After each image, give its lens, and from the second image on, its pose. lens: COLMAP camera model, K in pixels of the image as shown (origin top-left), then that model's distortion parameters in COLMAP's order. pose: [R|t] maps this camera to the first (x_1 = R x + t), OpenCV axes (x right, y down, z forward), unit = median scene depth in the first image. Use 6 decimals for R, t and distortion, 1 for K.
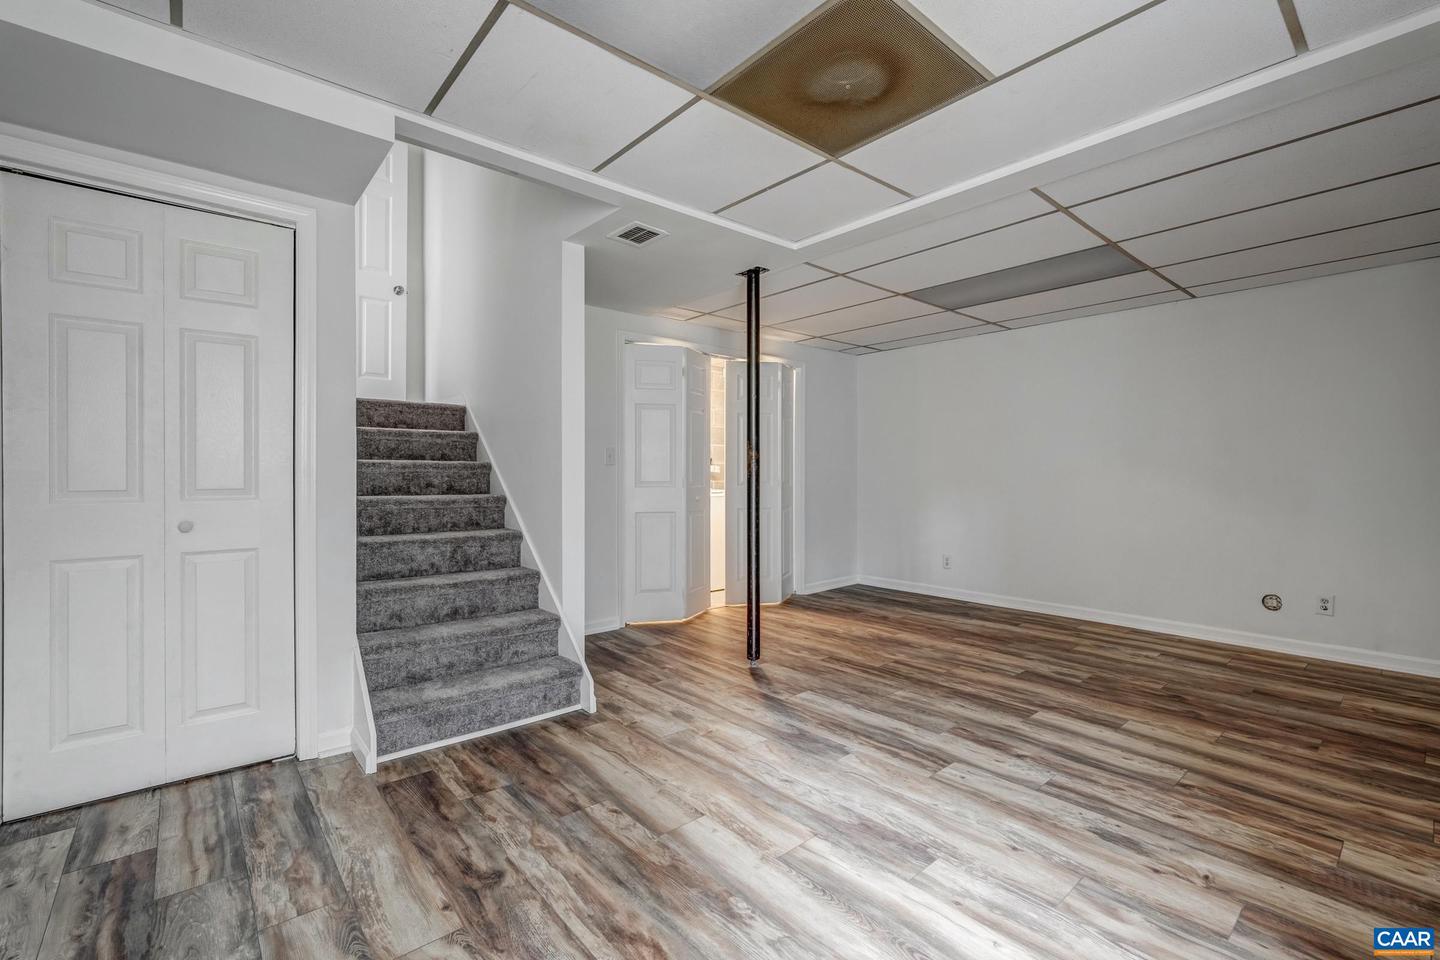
lens RADIAL K [[637.2, 0, 723.7], [0, 637.2, 476.9], [0, 0, 1]] dist [-0.011864, 0.006154]
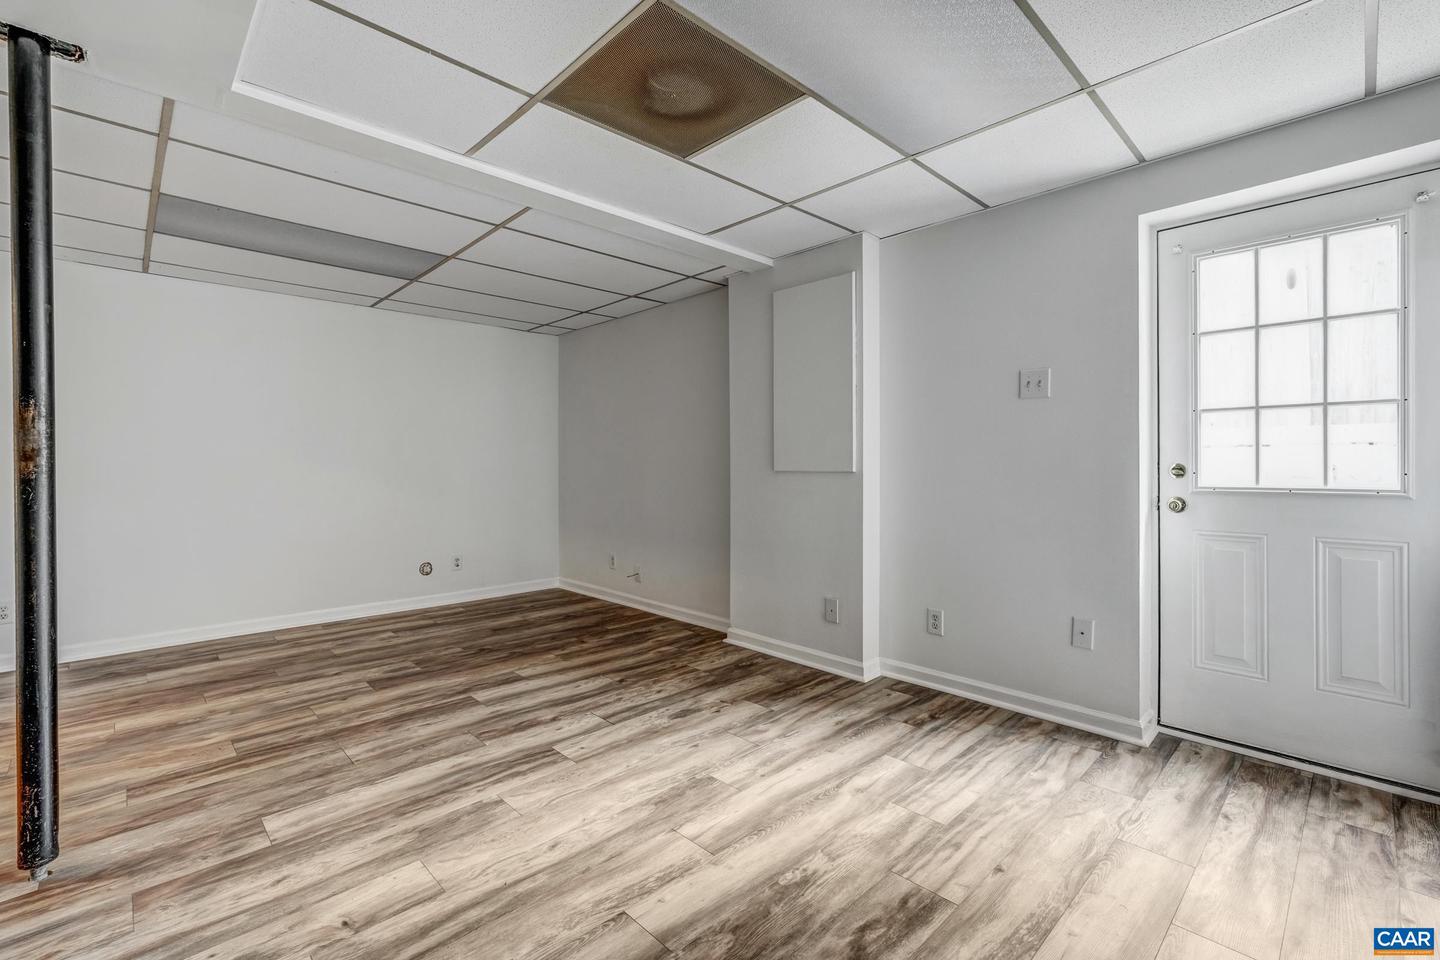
lens RADIAL K [[637.2, 0, 722.9], [0, 637.2, 469.7], [0, 0, 1]] dist [-0.011864, 0.006154]
pose [[-0.060368, -0.008075, 0.998144, -0.633072], [0.008837, 0.999924, 0.008624, -0.005946], [-0.998137, 0.009341, -0.060292, 0.731422]]
